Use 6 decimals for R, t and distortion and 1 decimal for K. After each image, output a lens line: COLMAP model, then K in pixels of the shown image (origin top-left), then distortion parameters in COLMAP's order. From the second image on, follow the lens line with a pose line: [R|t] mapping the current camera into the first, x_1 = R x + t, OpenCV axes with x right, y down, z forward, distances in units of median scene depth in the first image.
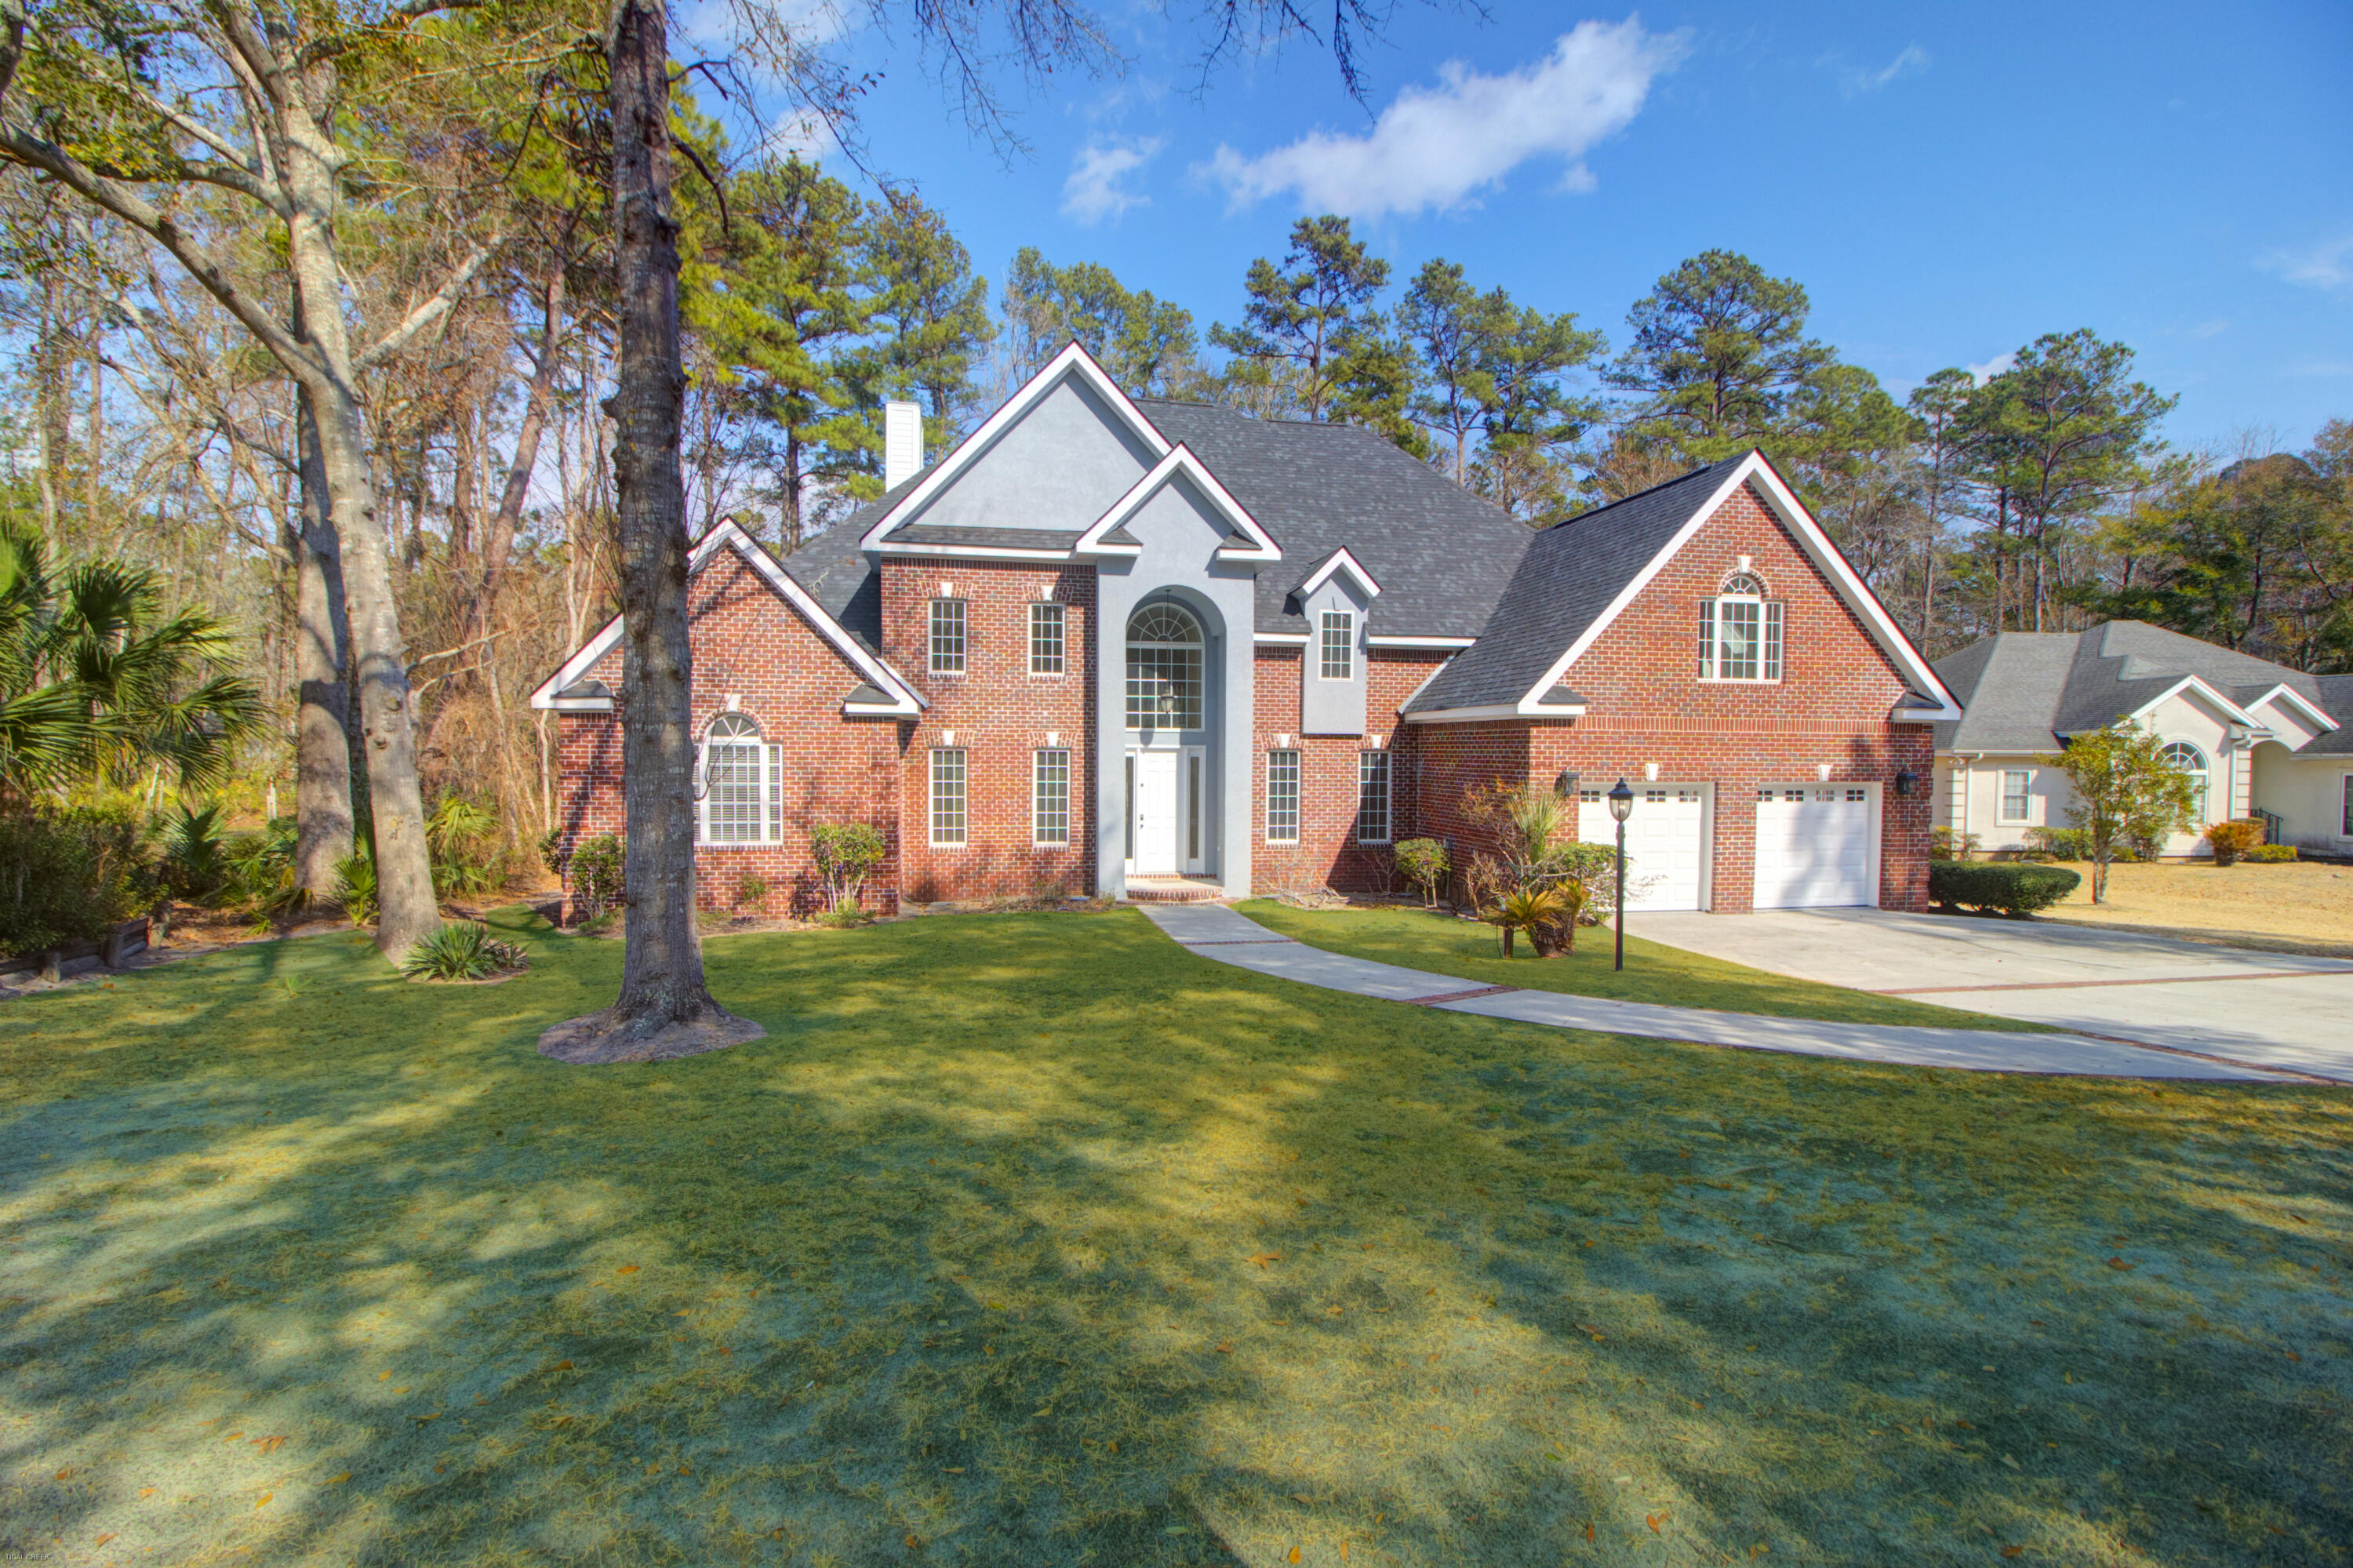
lens RADIAL K [[1069.9, 0, 1176.5], [0, 1069.9, 784.0], [0, 0, 1]] dist [-0.000083, -0.000204]
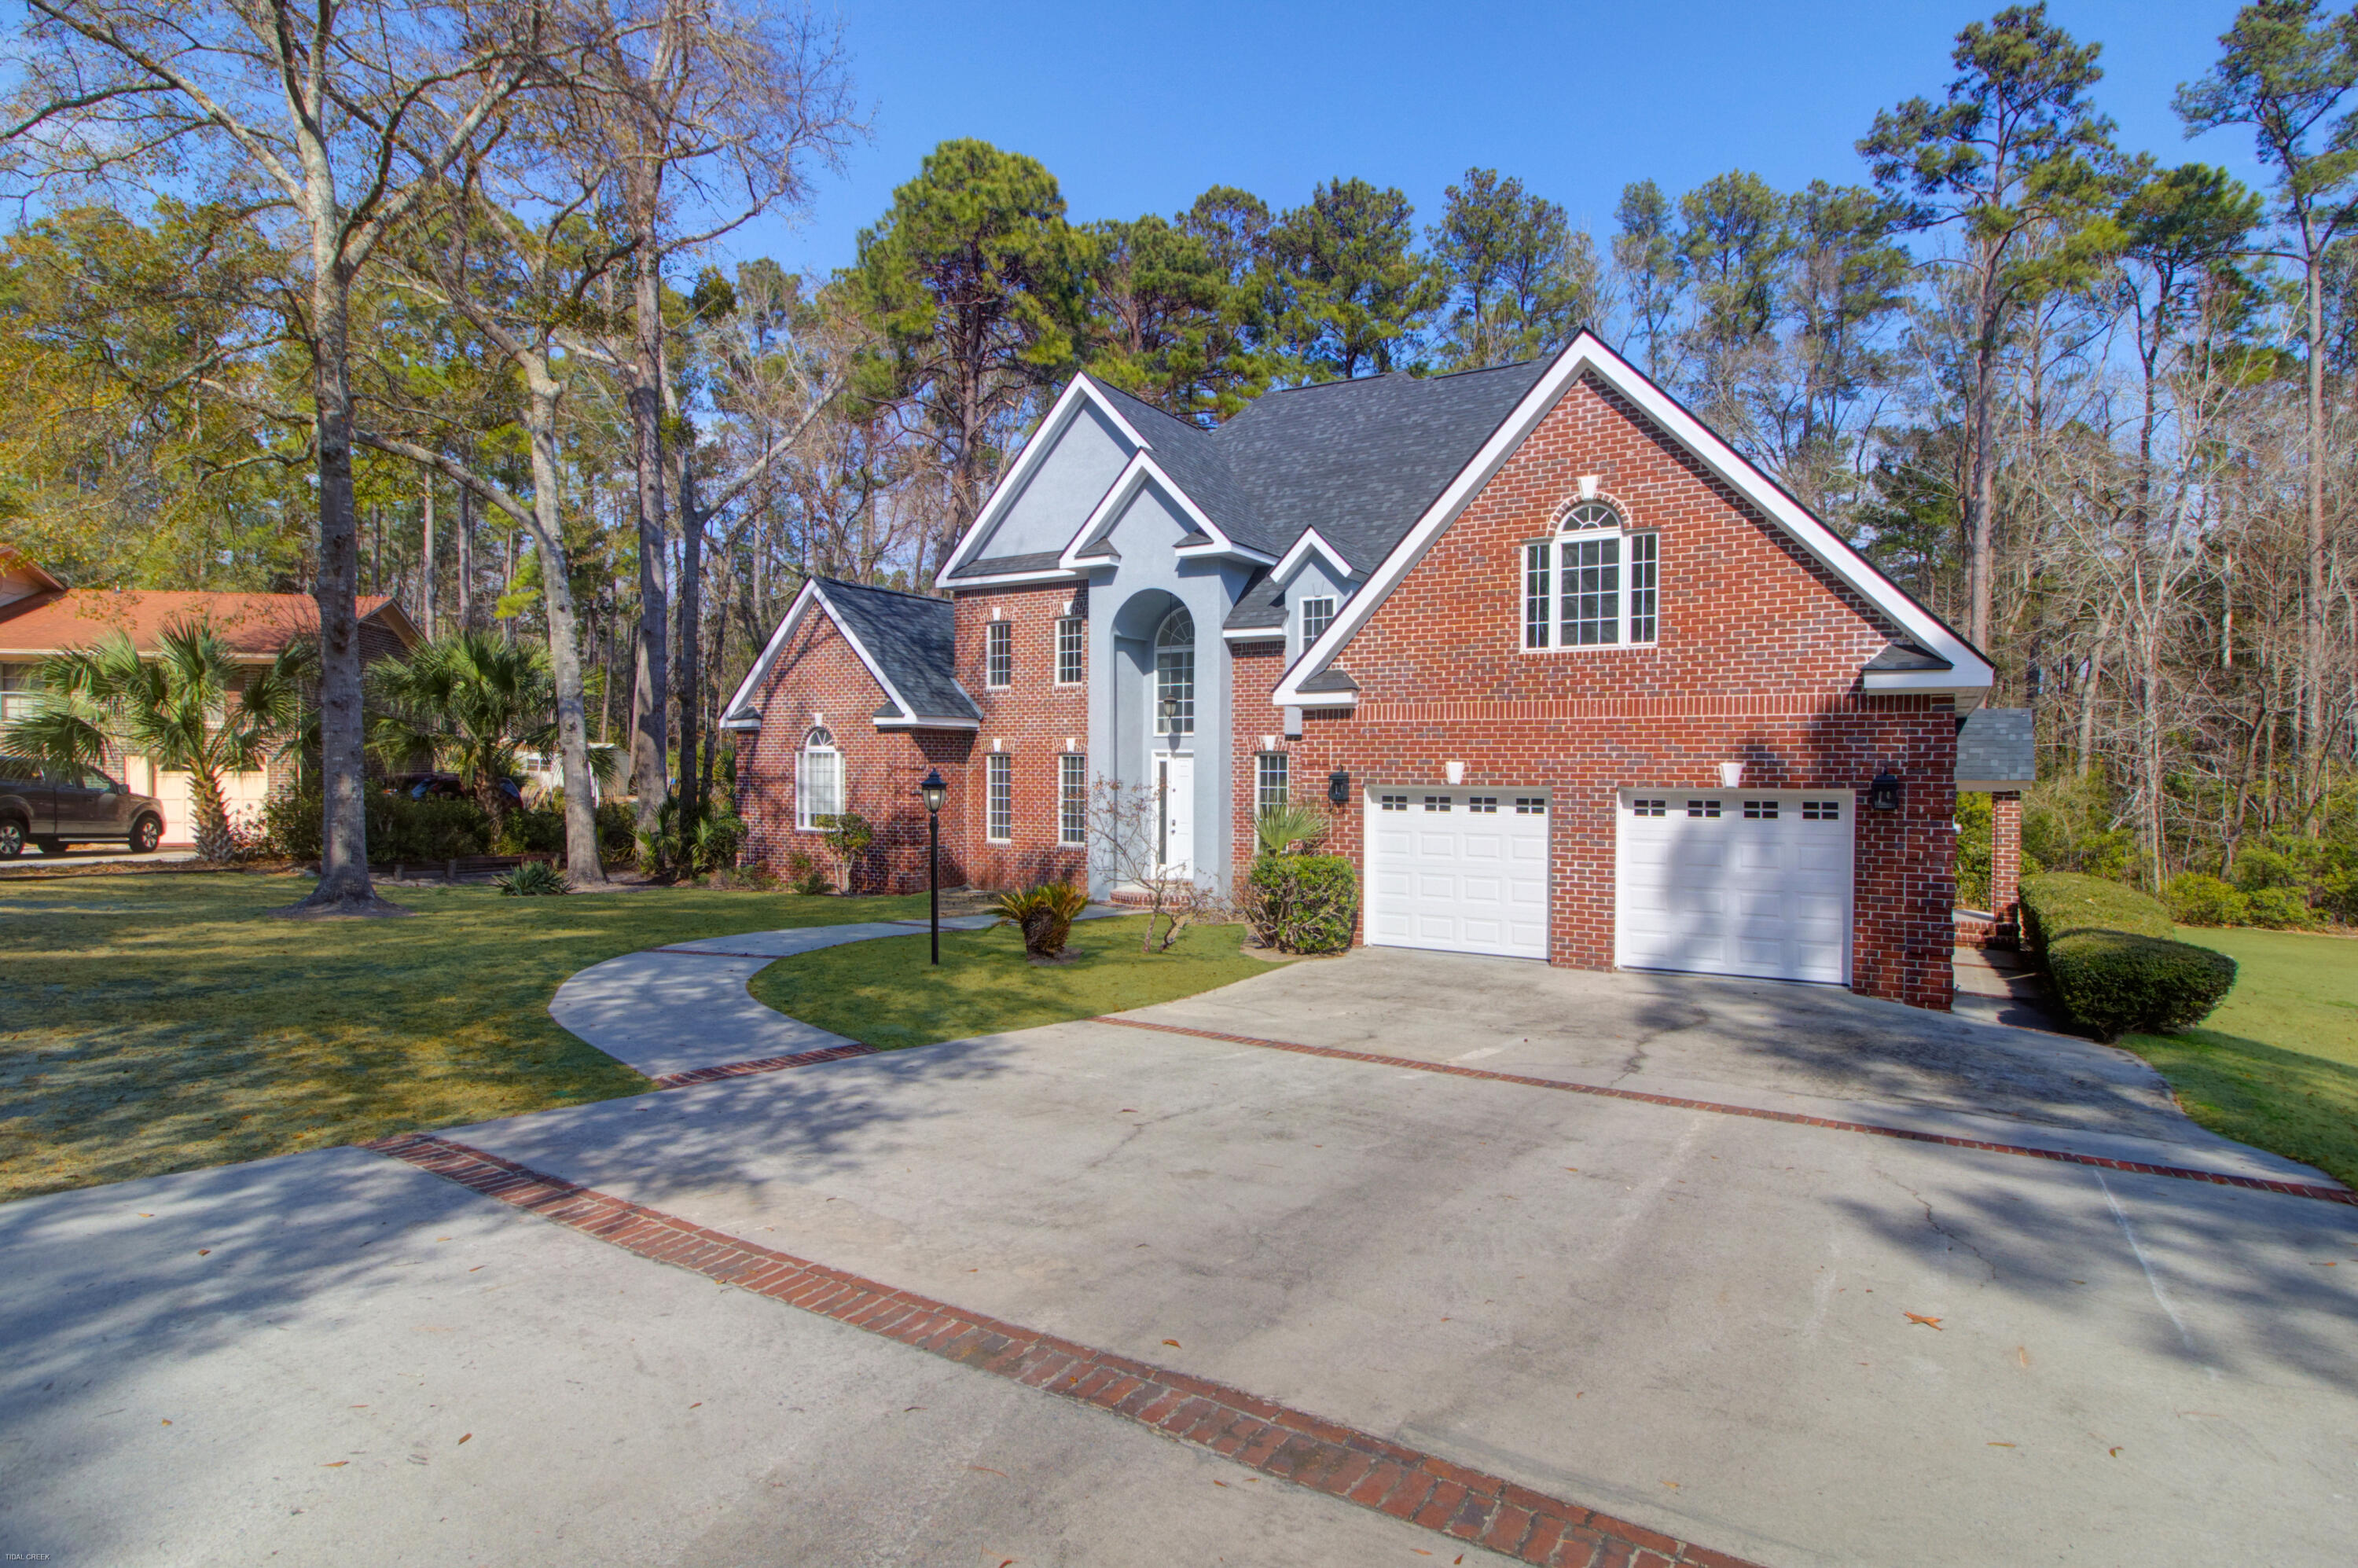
lens RADIAL K [[1184.2, 0, 1179.0], [0, 1184.2, 784.0], [0, 0, 1]] dist [-0.002580, 0.000070]
pose [[0.750407, 0.005764, -0.660951, 0.779728], [-0.019404, 0.999723, -0.013313, 0.011122], [0.660691, 0.022815, 0.750311, 0.197920]]
